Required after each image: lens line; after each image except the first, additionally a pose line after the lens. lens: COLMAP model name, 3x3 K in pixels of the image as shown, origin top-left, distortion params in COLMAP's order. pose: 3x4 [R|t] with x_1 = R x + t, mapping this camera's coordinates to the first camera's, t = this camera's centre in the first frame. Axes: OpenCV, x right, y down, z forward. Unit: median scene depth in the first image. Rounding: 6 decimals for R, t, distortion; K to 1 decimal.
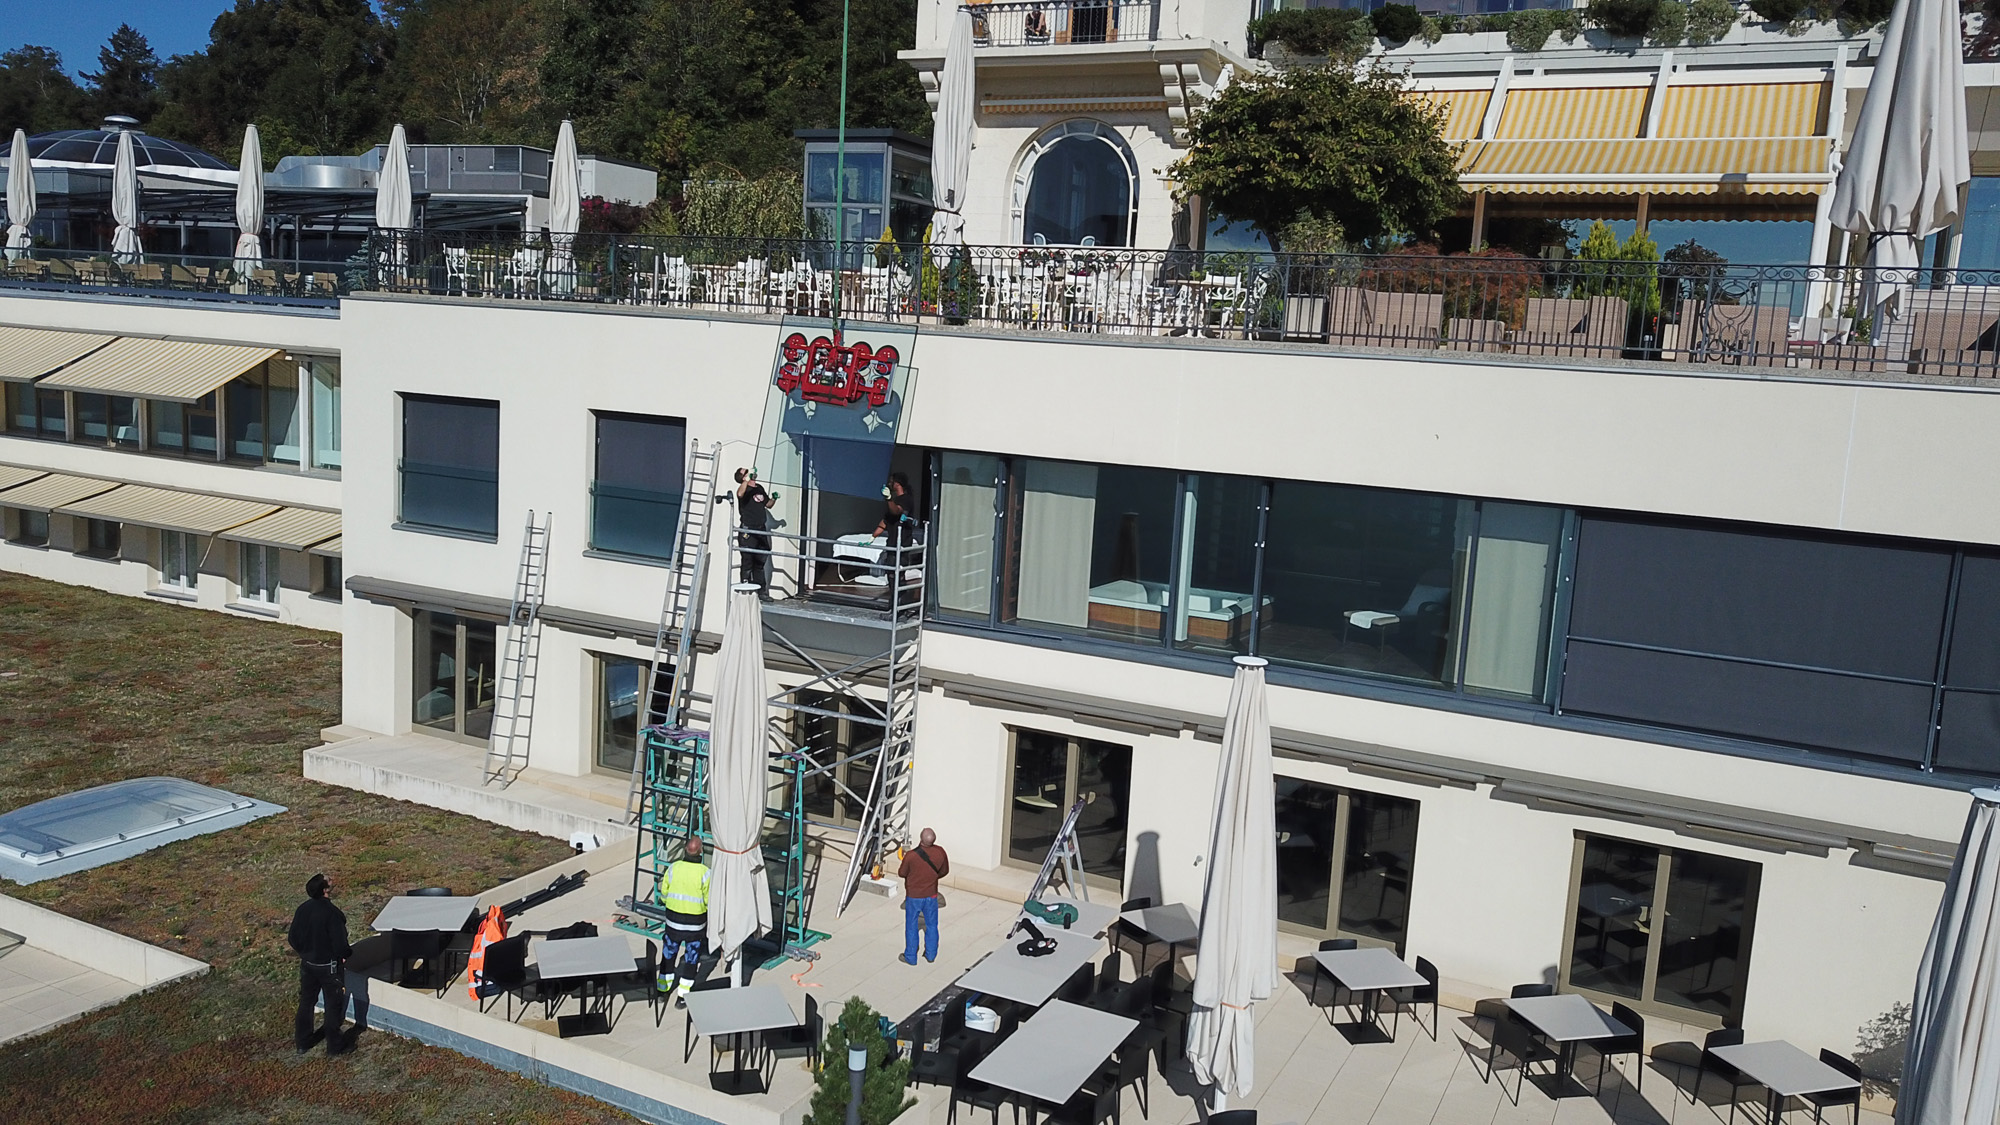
lens RADIAL K [[1520.3, 0, 1000.0], [0, 1520.3, 562.5], [0, 0, 1]] dist [0.091773, -0.135770]
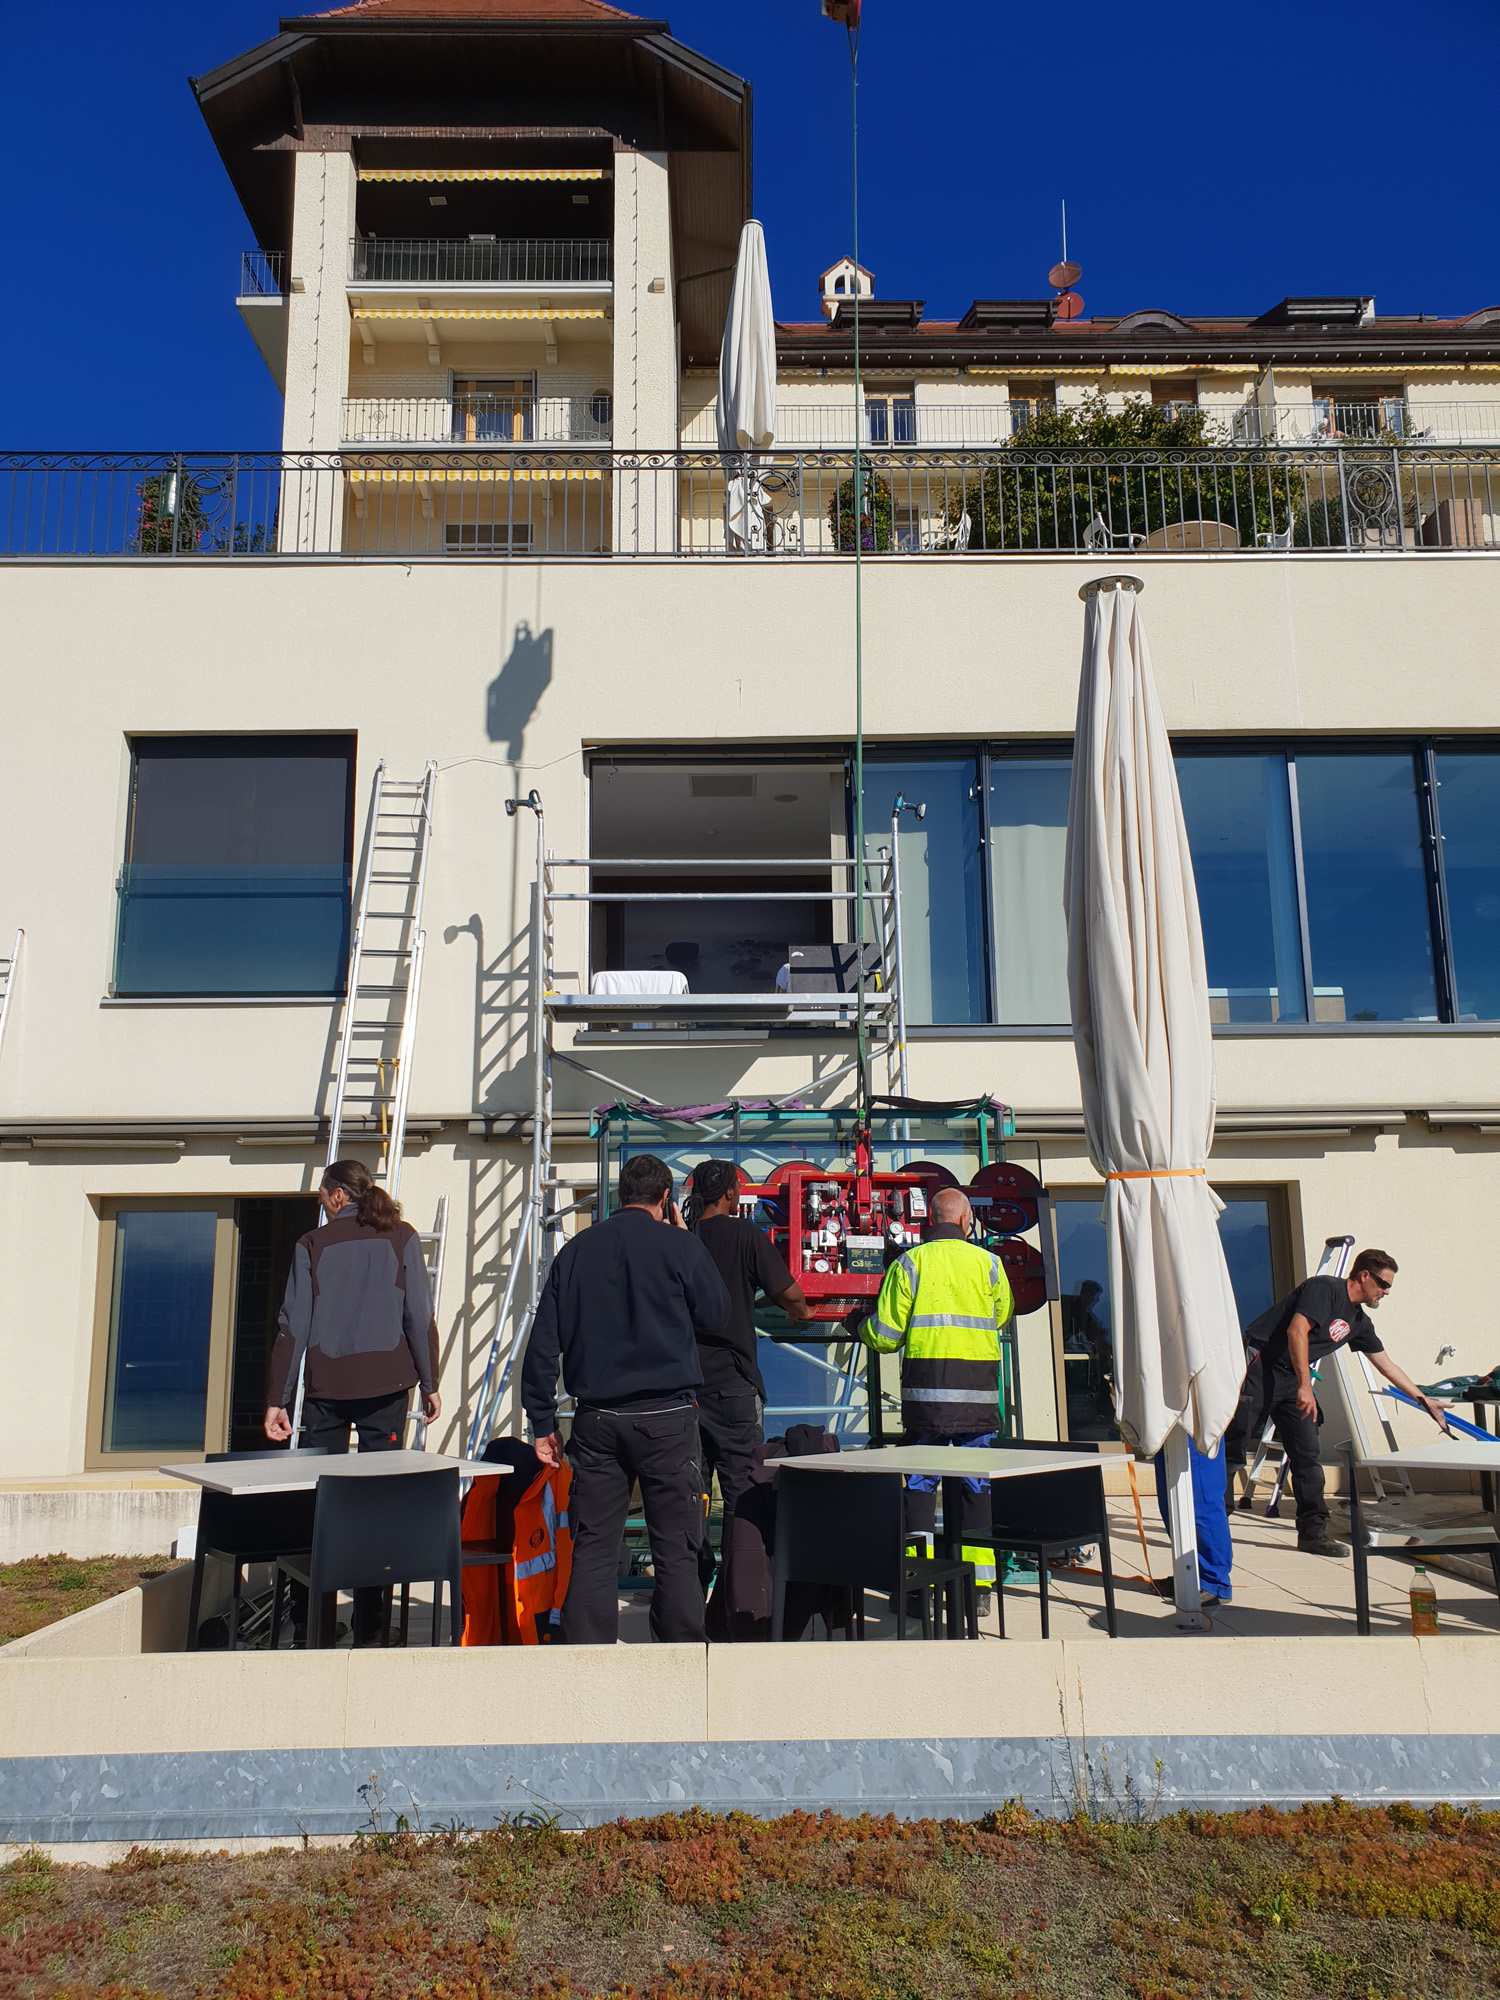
lens RADIAL K [[1580.7, 0, 750.0], [0, 1580.7, 1000.0], [0, 0, 1]] dist [0.004688, 0.001912]
pose [[0.888739, 0.029246, 0.457480, -0.325722], [0.122872, 0.946249, -0.299193, 0.177736], [-0.441640, 0.322116, 0.837374, 0.477941]]
